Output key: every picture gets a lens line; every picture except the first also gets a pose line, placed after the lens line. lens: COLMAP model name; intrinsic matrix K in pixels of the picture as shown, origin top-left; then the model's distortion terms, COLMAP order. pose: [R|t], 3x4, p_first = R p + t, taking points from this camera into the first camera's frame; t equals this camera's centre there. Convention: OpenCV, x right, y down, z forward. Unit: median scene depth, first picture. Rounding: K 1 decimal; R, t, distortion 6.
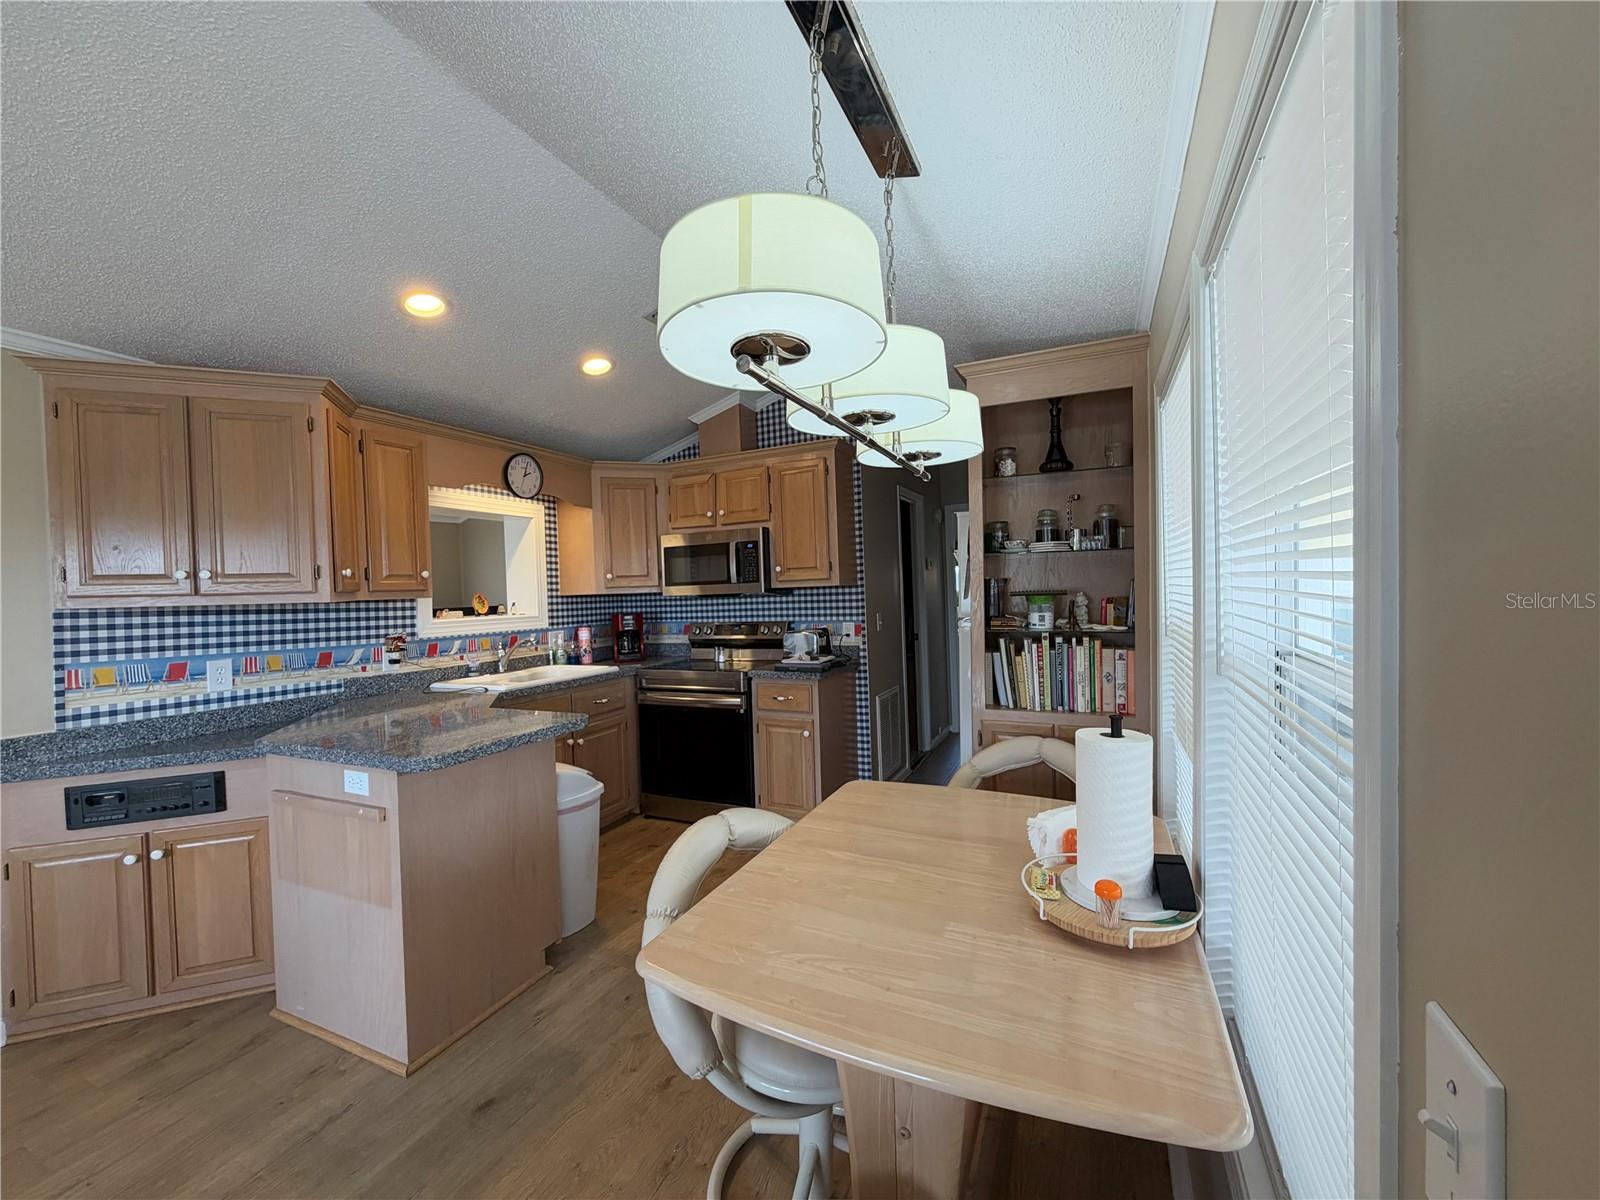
lens RADIAL K [[636.9, 0, 796.7], [0, 636.9, 601.8], [0, 0, 1]] dist [-0.002353, 0.000737]
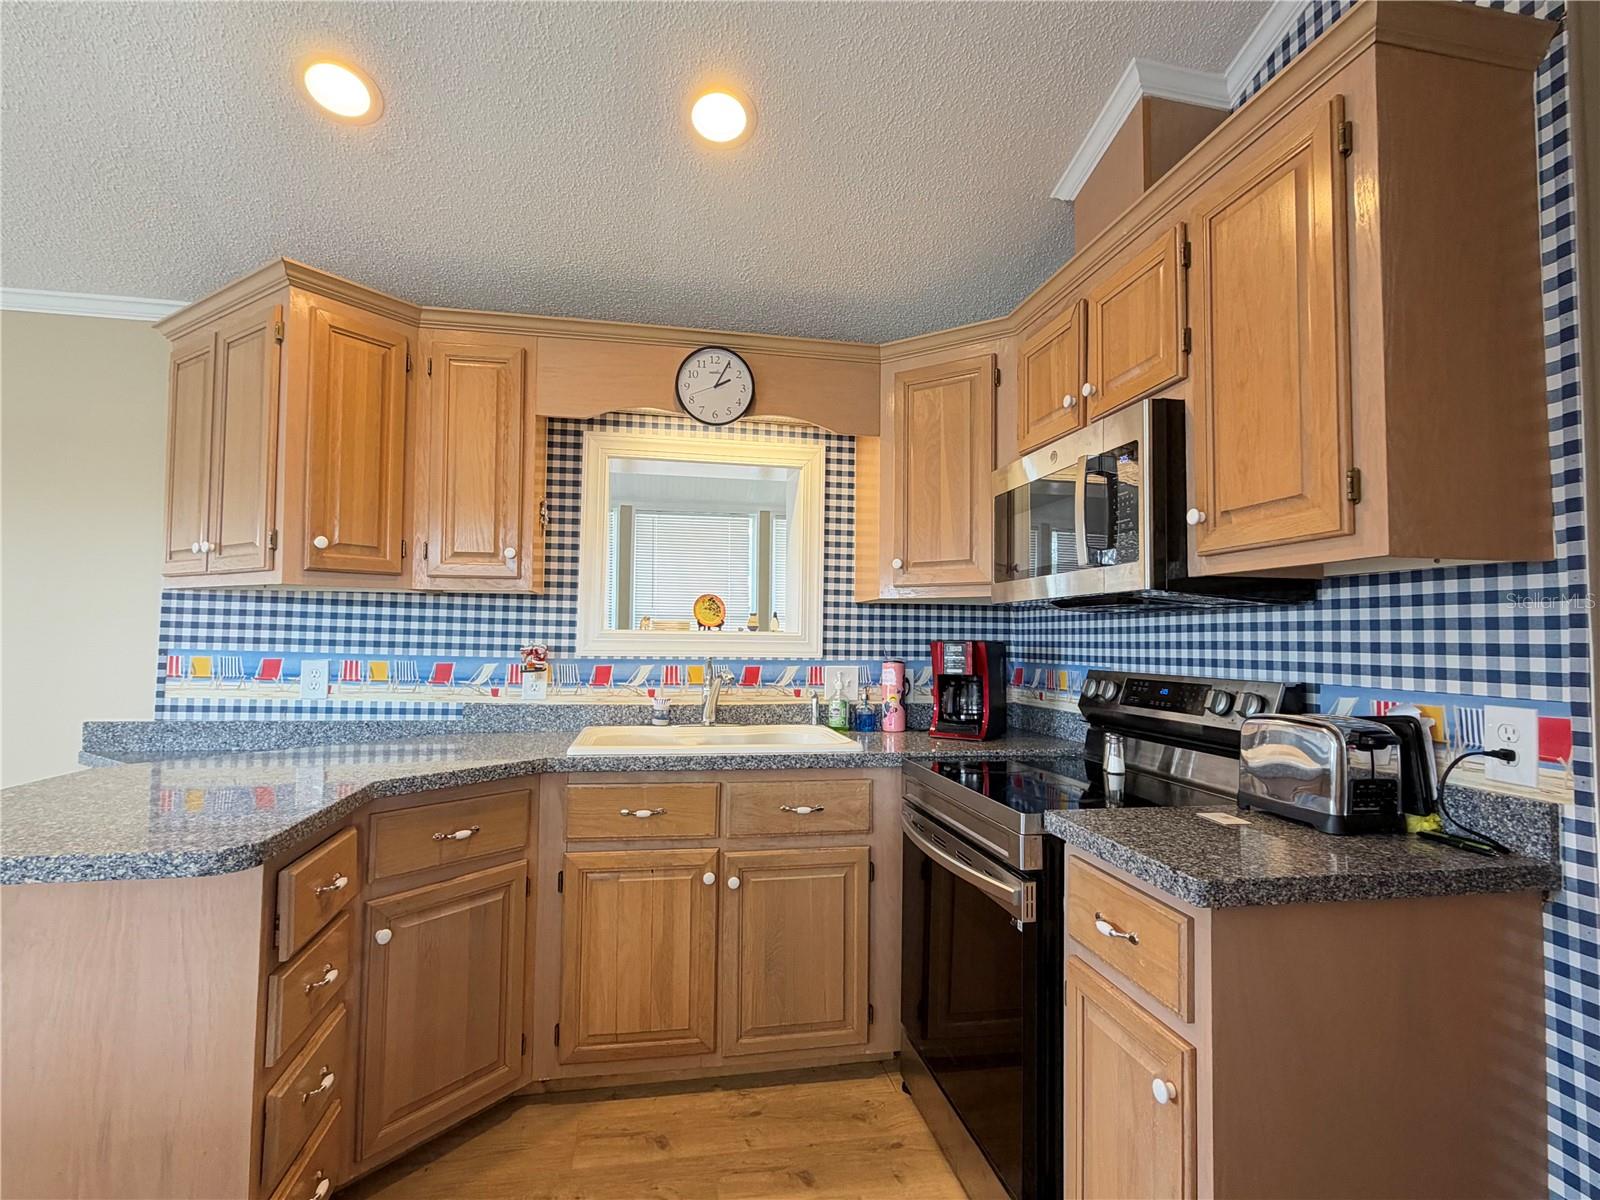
lens RADIAL K [[795.3, 0, 799.5], [0, 795.3, 602.3], [0, 0, 1]] dist [0.001269, 0.000801]
pose [[0.586219, 0.003416, -0.810145, 0.217752], [-0.044463, 0.998620, -0.027963, 0.014884], [0.808932, 0.052414, 0.585562, 0.715274]]
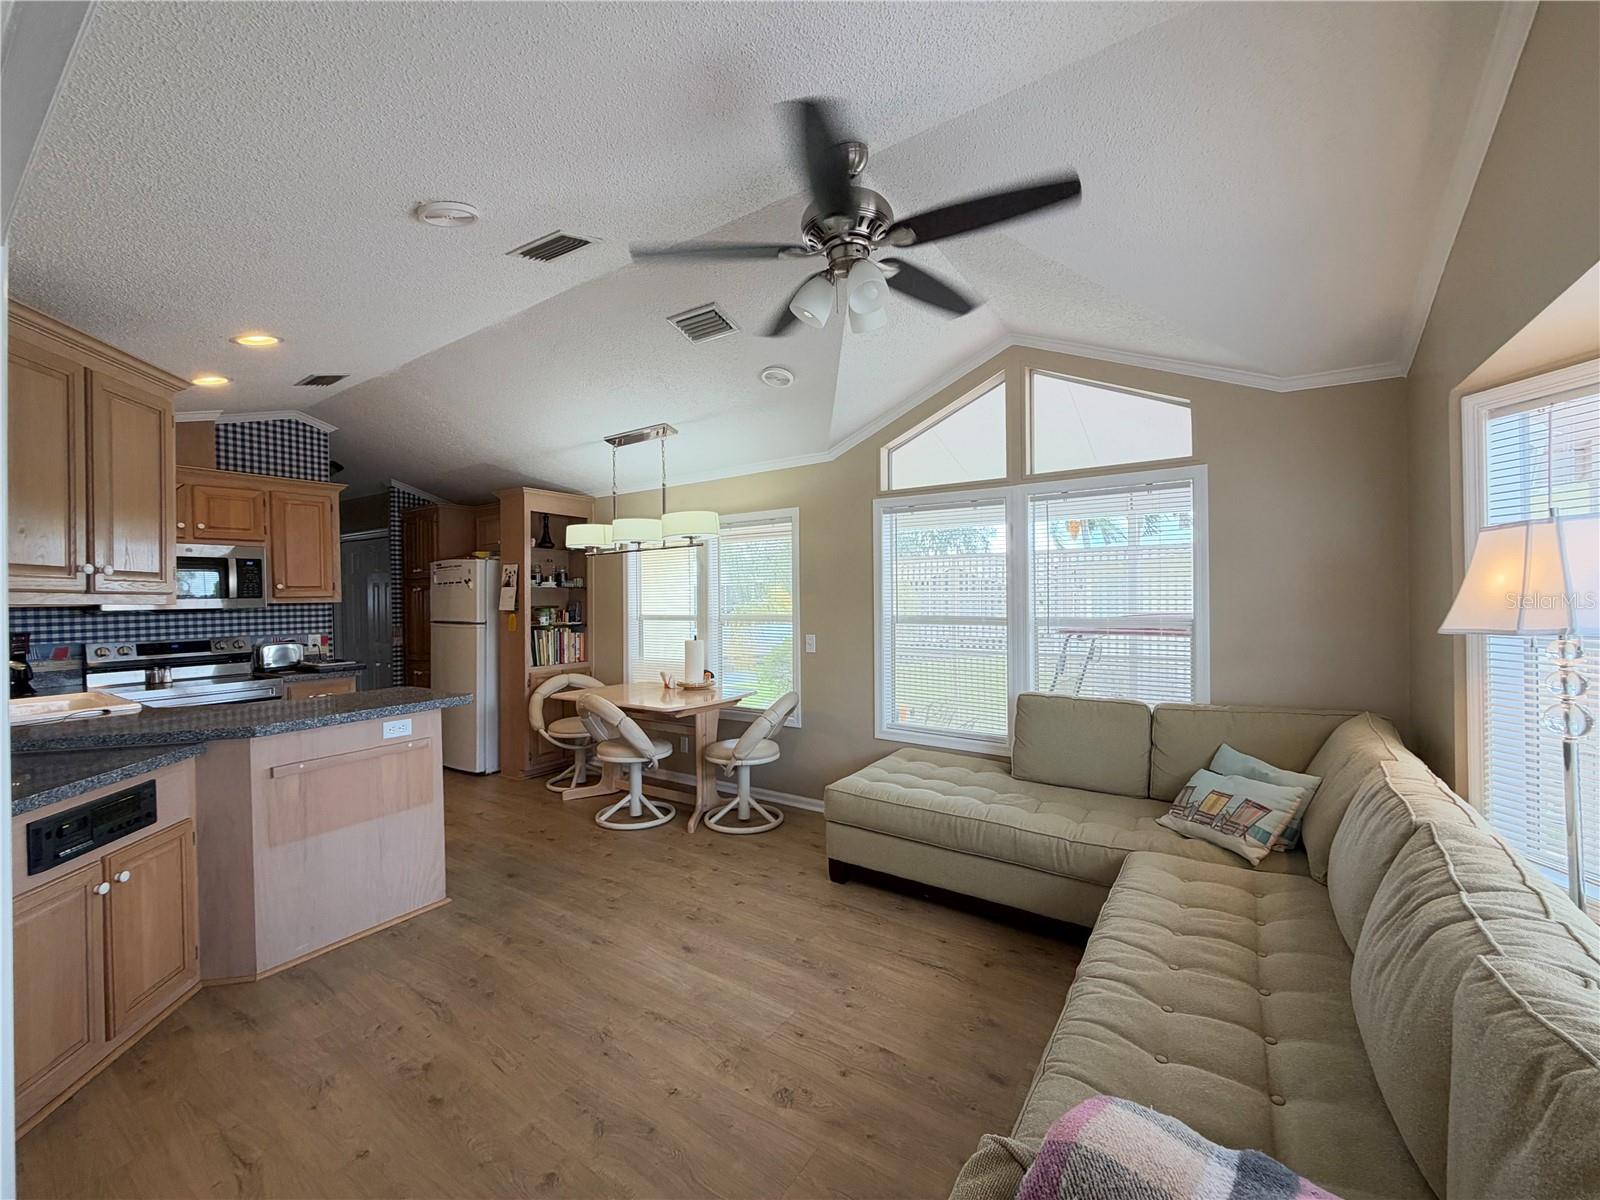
lens RADIAL K [[636.9, 0, 796.7], [0, 636.9, 601.8], [0, 0, 1]] dist [-0.002353, 0.000737]
pose [[0.153548, 0.023094, 0.987871, -1.171418], [0.029743, 0.999166, -0.027981, 0.039322], [-0.987693, 0.033679, 0.152733, -0.068050]]
